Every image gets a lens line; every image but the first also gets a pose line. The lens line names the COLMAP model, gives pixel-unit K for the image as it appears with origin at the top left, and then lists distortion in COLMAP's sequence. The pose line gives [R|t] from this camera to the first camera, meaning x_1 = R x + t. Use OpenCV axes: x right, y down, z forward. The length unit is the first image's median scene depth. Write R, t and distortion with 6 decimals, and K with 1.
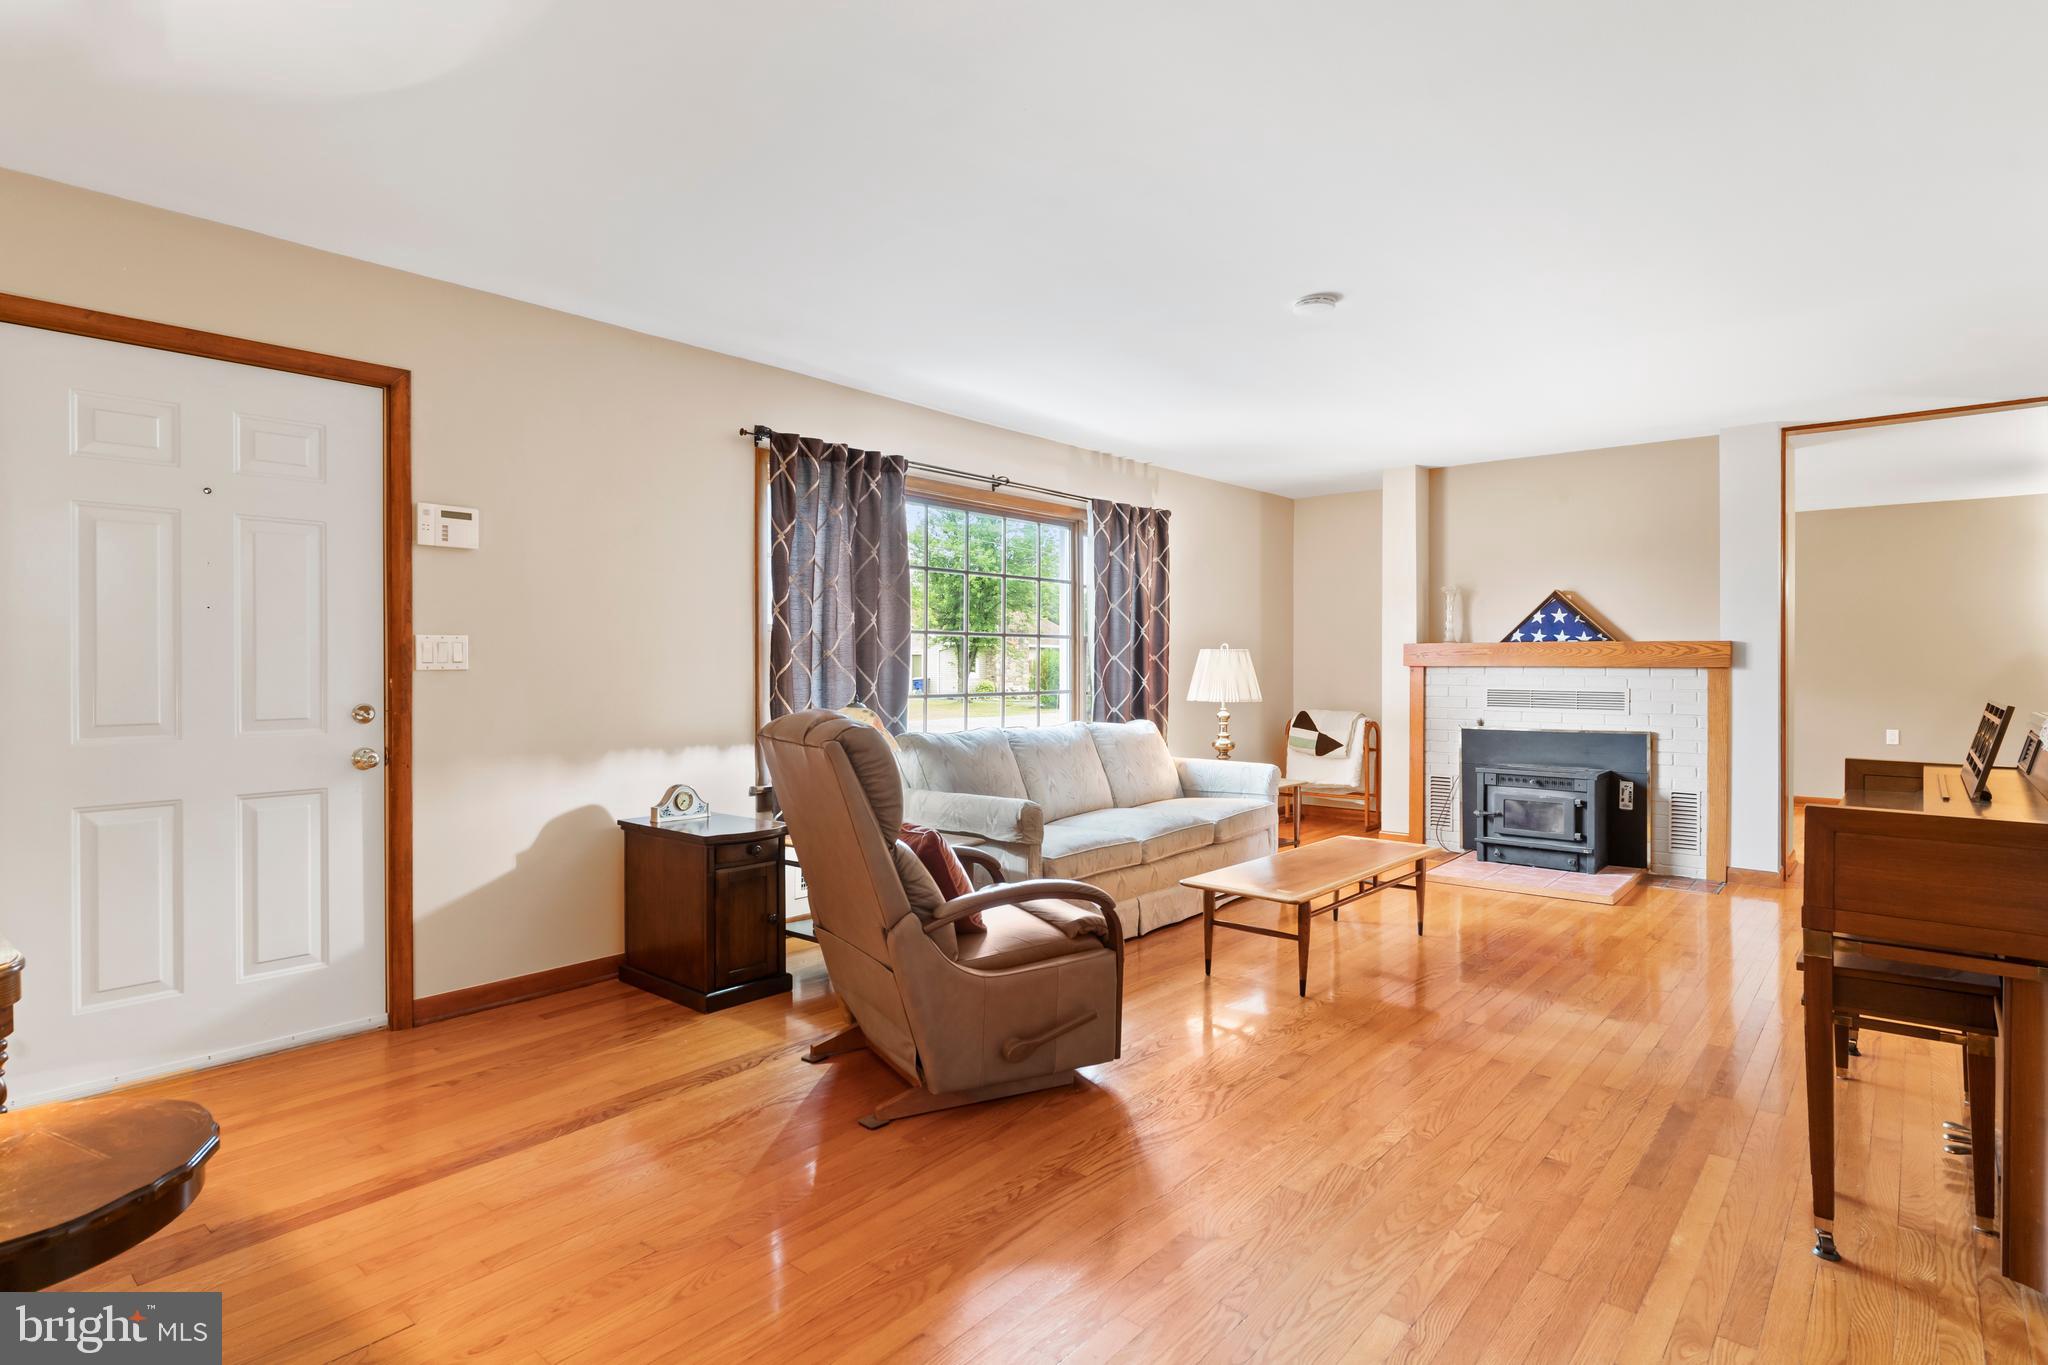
lens RADIAL K [[1049.7, 0, 1021.8], [0, 1049.7, 675.3], [0, 0, 1]] dist [-0.009809, 0.003543]
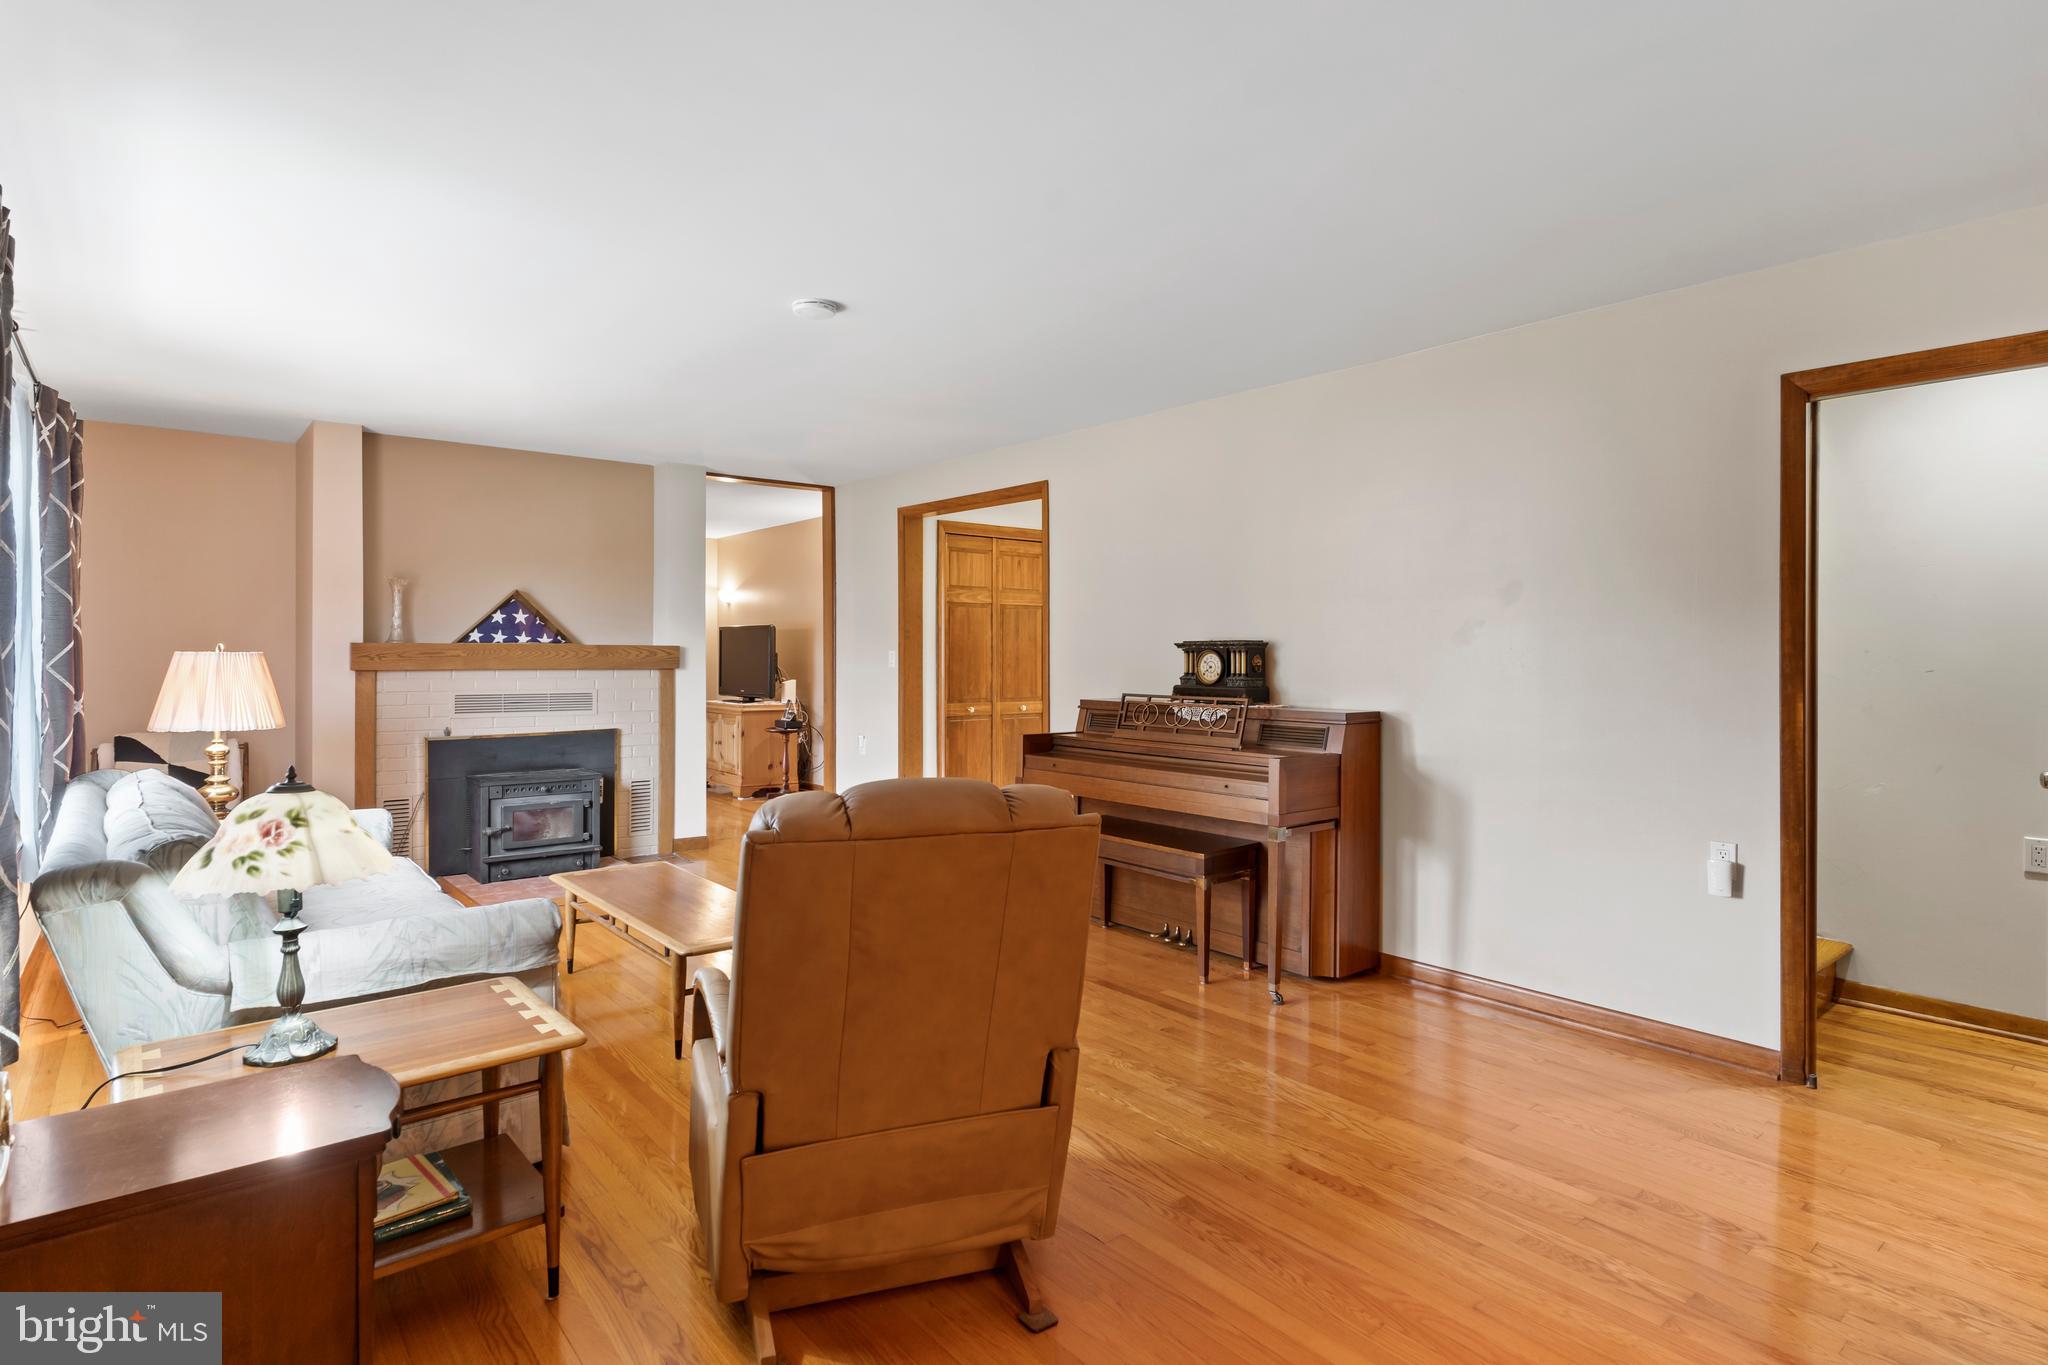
lens RADIAL K [[1049.7, 0, 1021.8], [0, 1049.7, 667.4], [0, 0, 1]] dist [-0.009809, 0.003543]
pose [[0.170320, -0.015771, 0.985263, -0.378391], [0.004948, 0.999873, 0.015150, -0.022537], [-0.985376, 0.002295, 0.170376, 0.381939]]
